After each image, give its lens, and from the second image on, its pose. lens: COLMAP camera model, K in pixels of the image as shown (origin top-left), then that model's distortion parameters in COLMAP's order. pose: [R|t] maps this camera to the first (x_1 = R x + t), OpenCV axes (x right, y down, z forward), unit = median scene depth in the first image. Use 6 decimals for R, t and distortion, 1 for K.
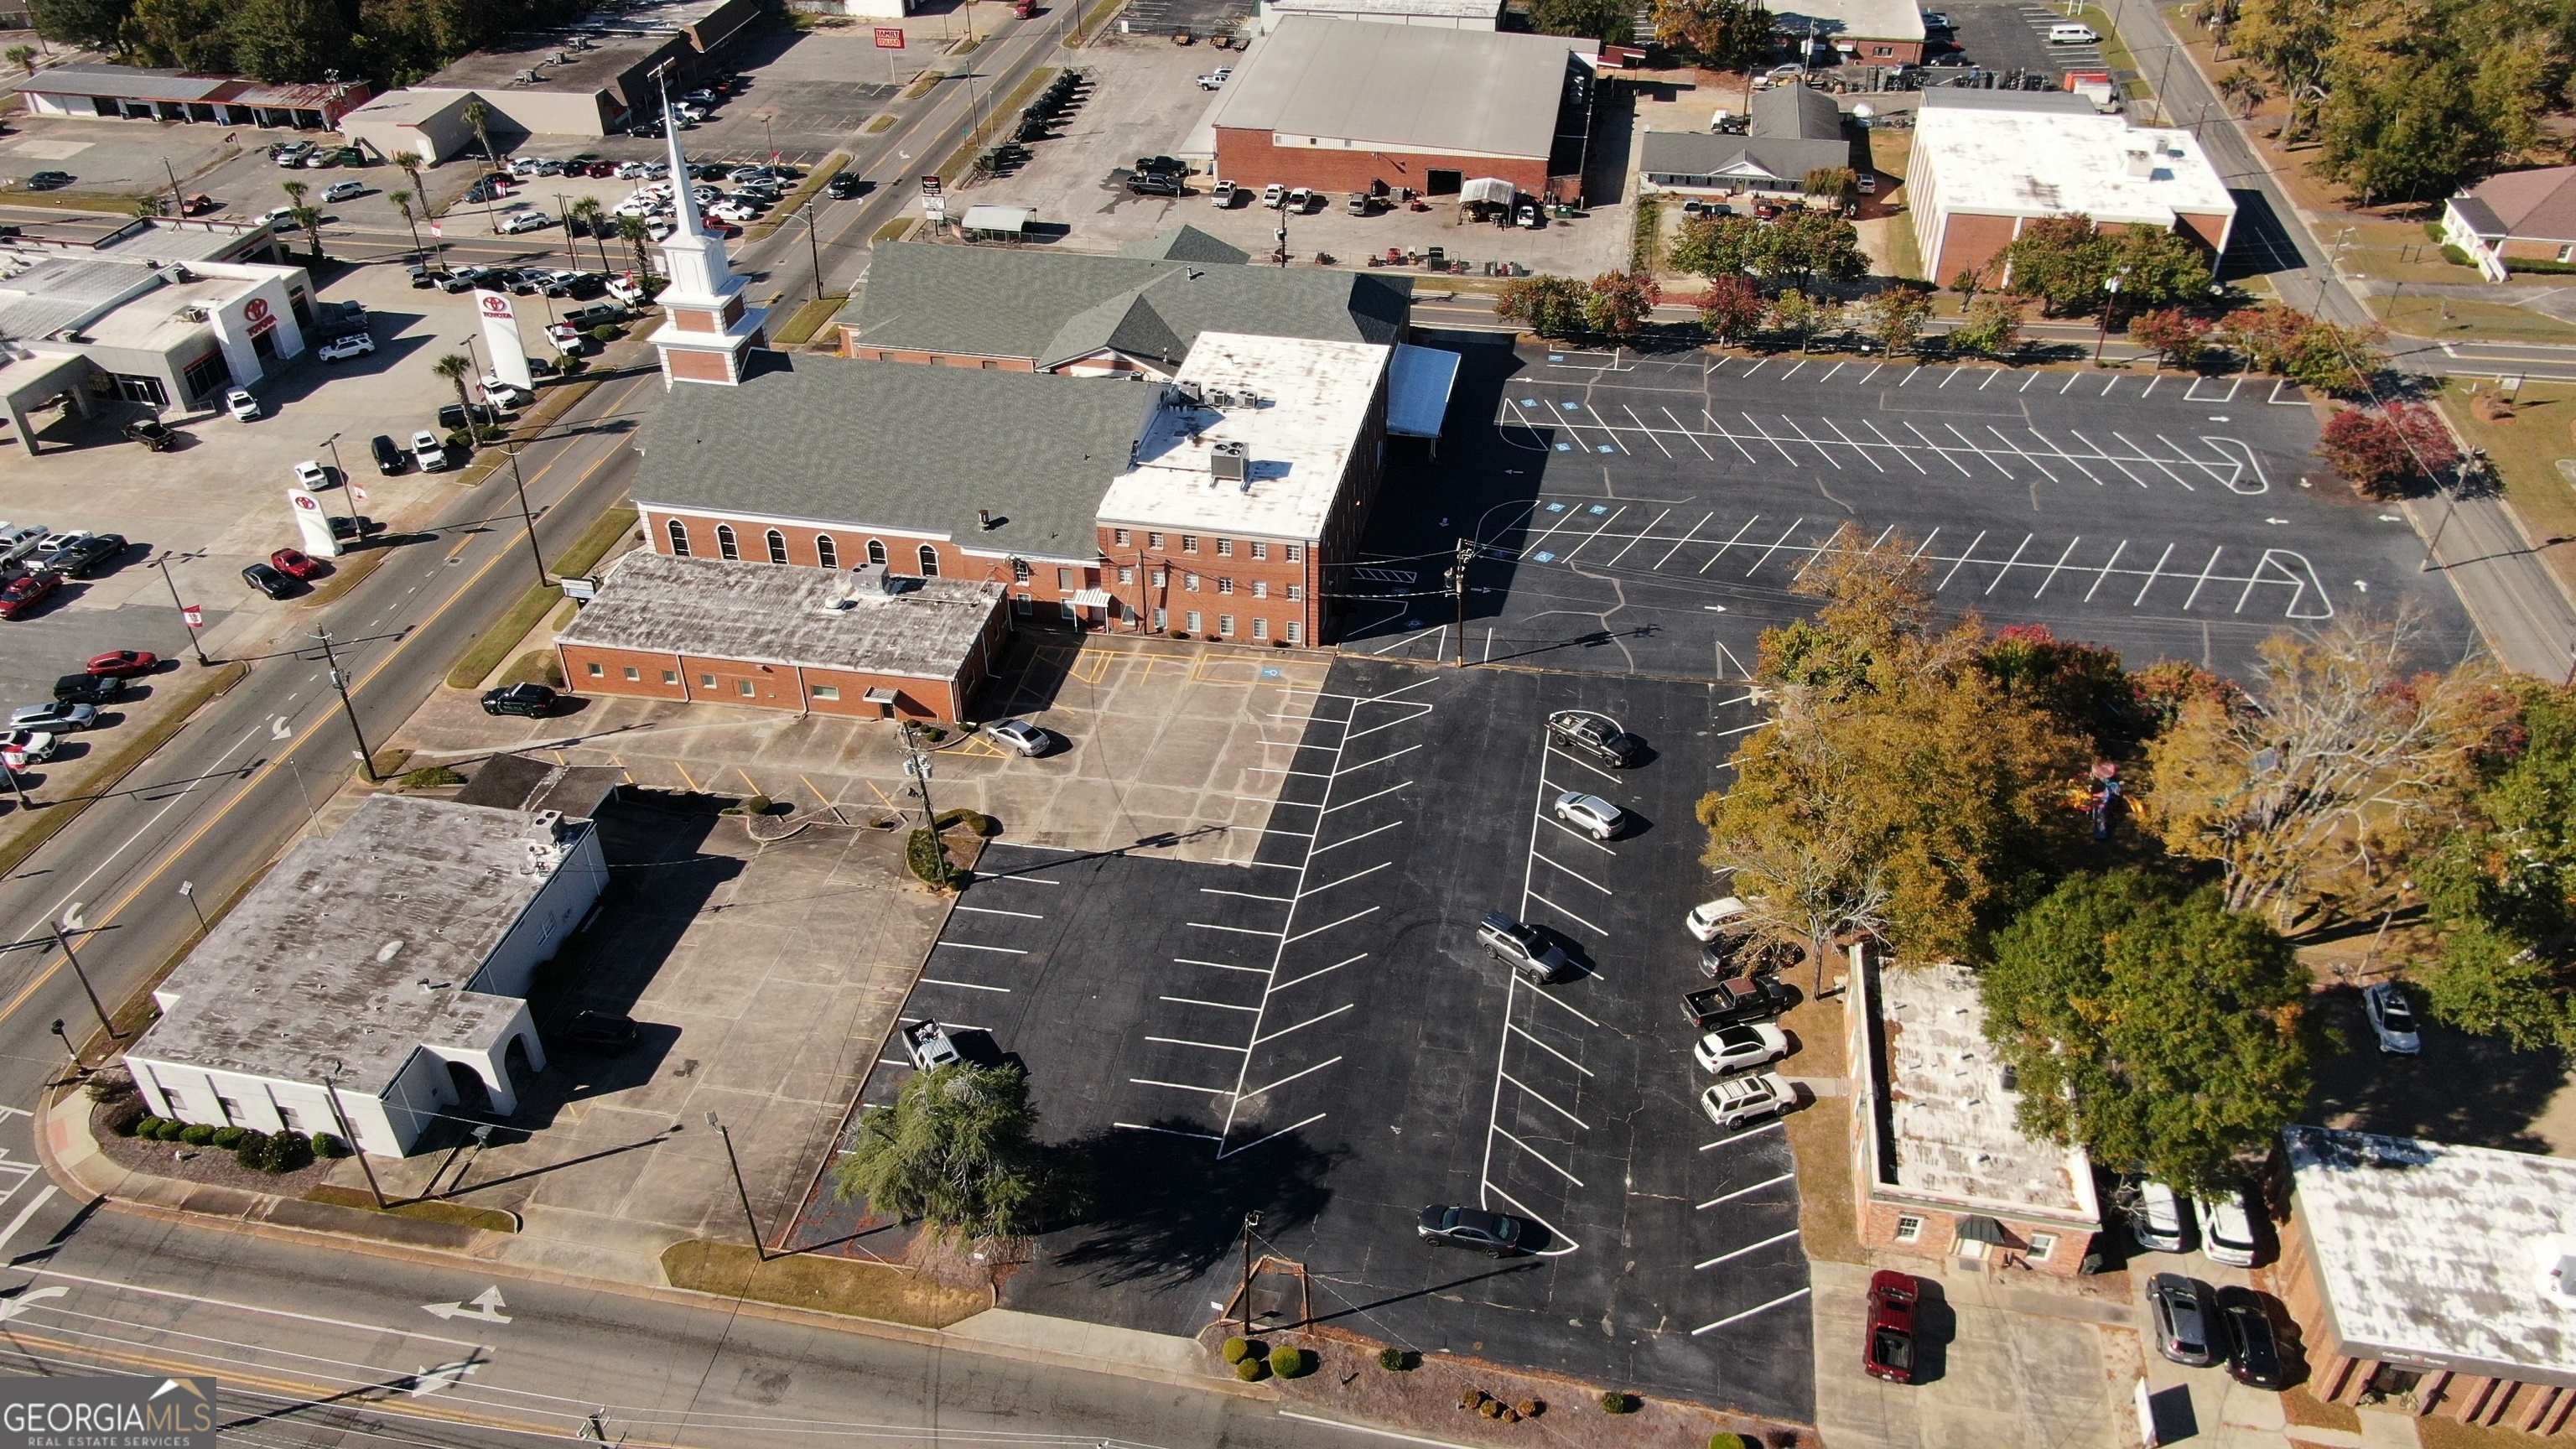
lens RADIAL K [[1869.9, 0, 1277.0], [0, 1869.9, 680.3], [0, 0, 1]] dist [-0.025731, 0.002624]
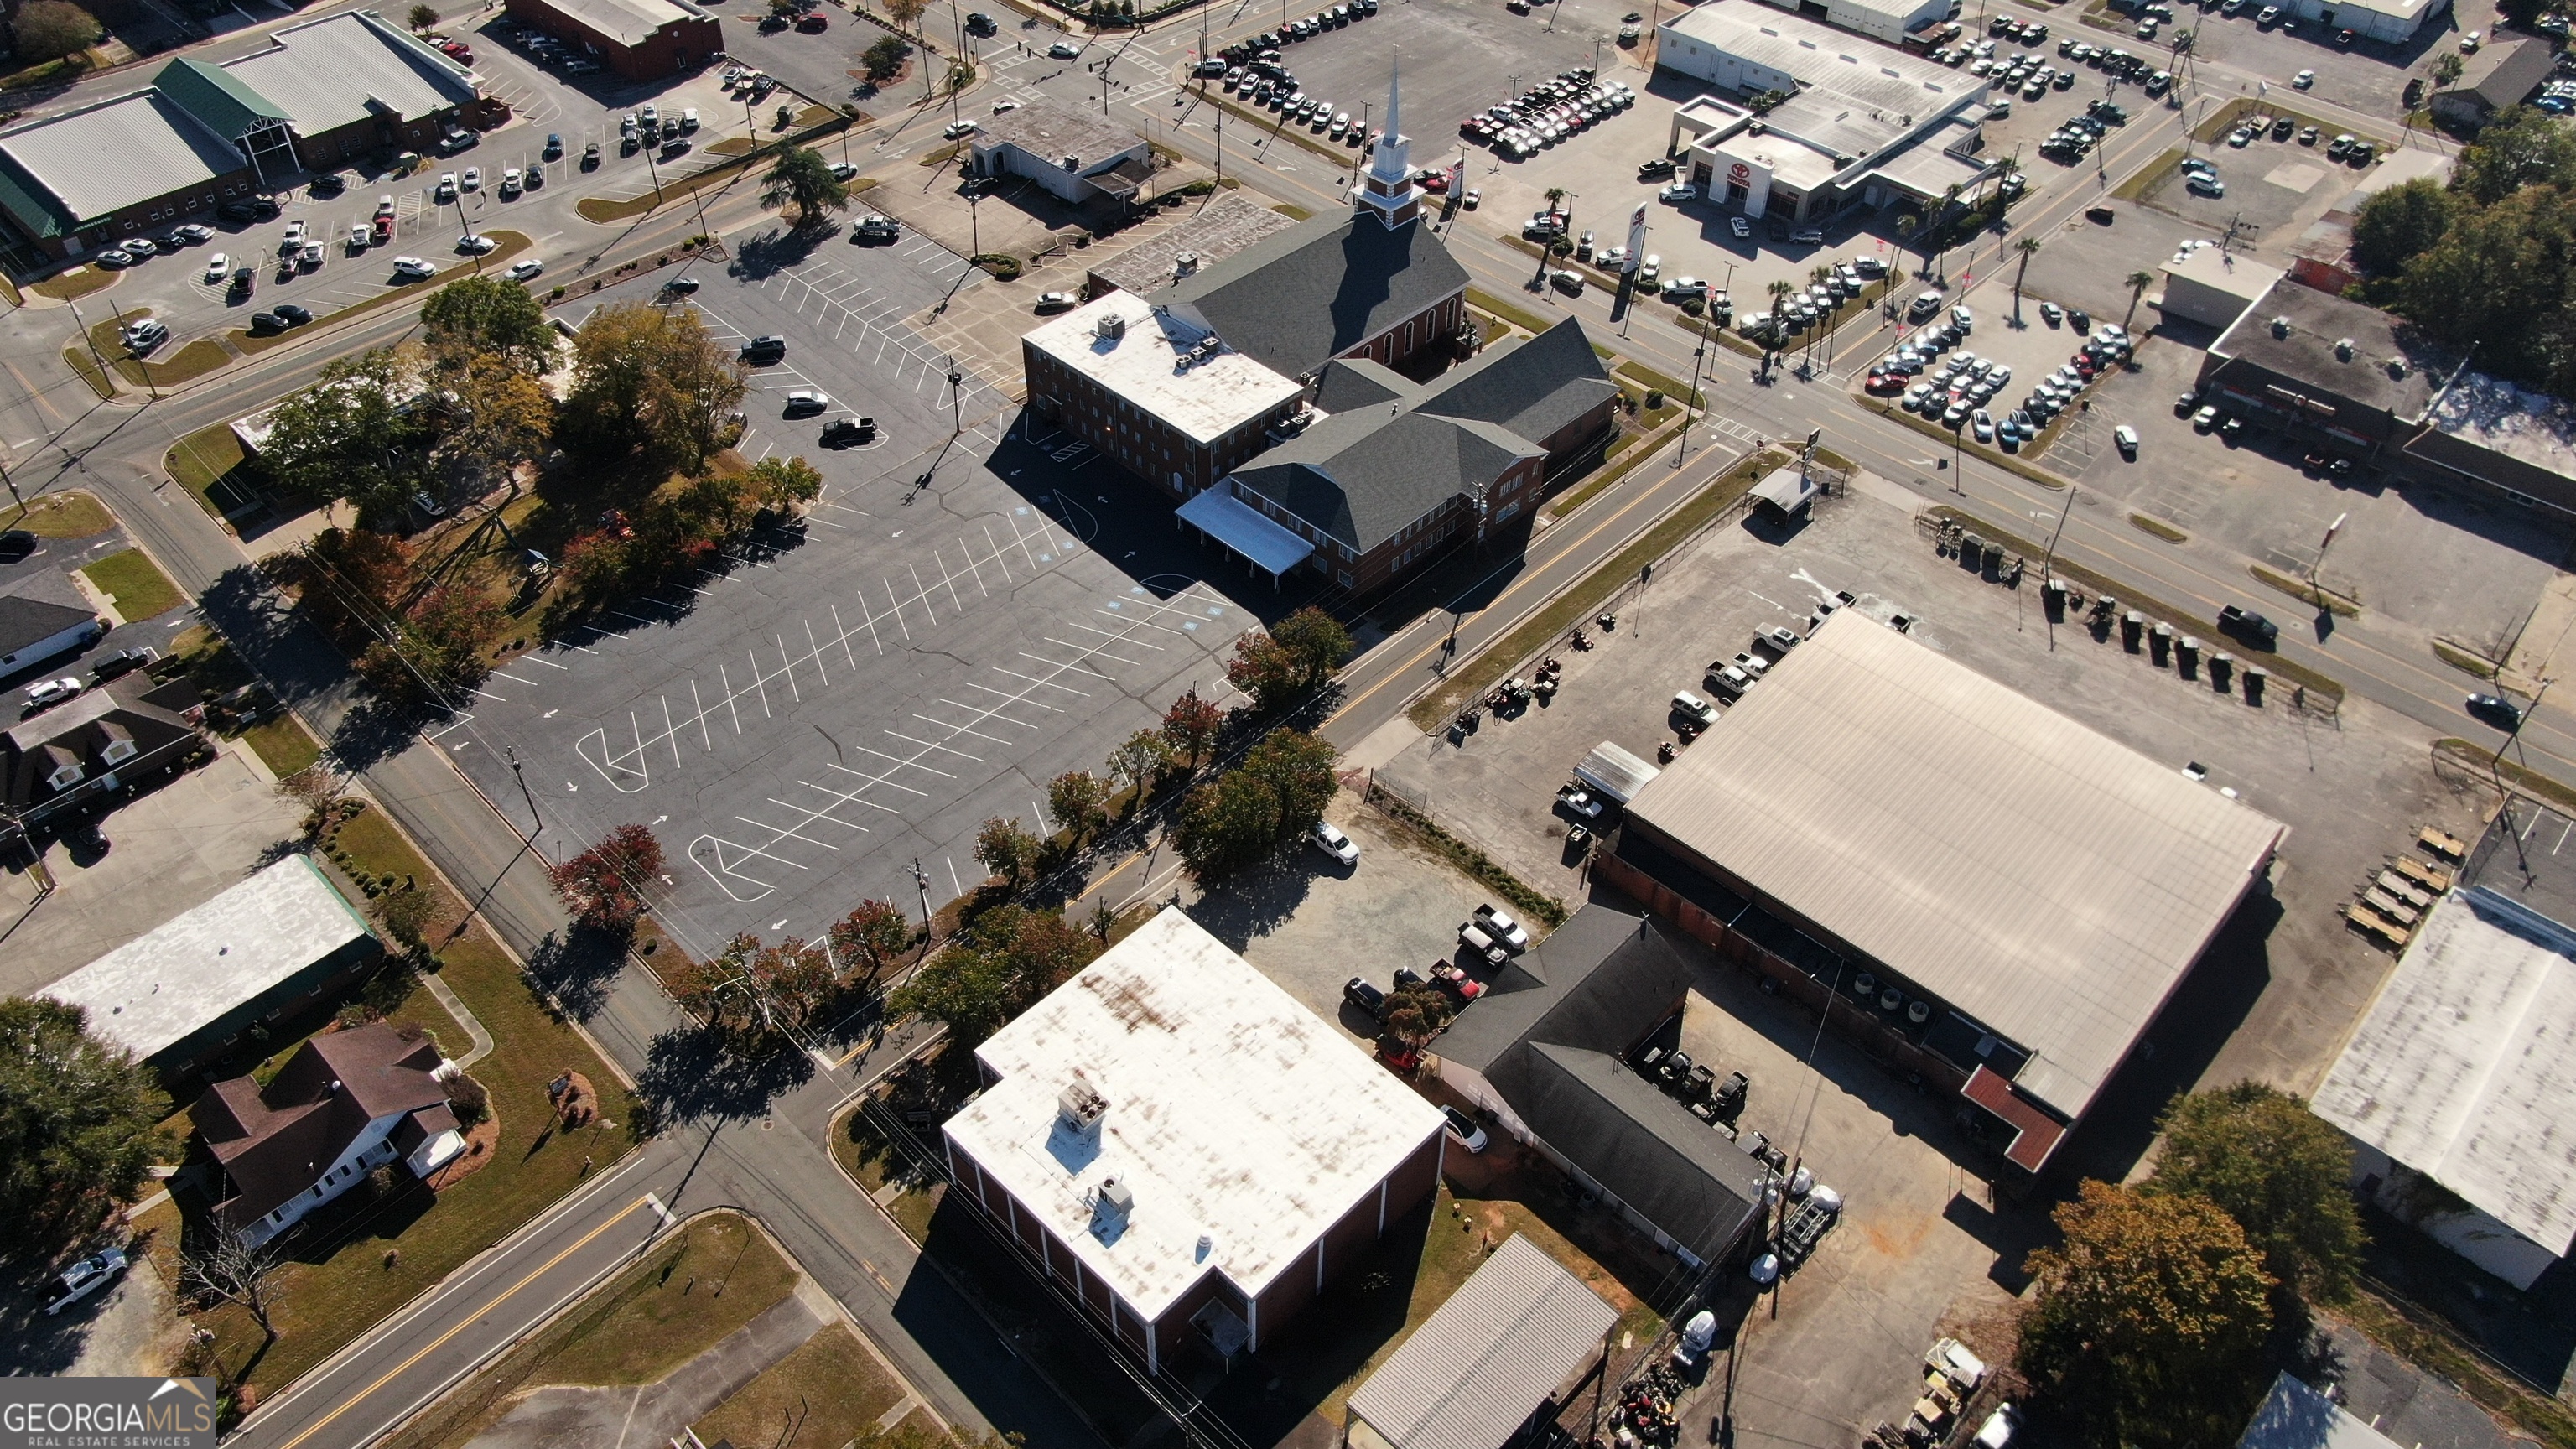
lens RADIAL K [[1869.9, 0, 1277.0], [0, 1869.9, 680.3], [0, 0, 1]] dist [-0.025731, 0.002624]
pose [[-0.539613, 0.564643, -0.624496, 1.036300], [-0.482857, 0.400081, 0.778963, -1.266464], [0.689686, 0.721882, 0.056753, 1.153870]]
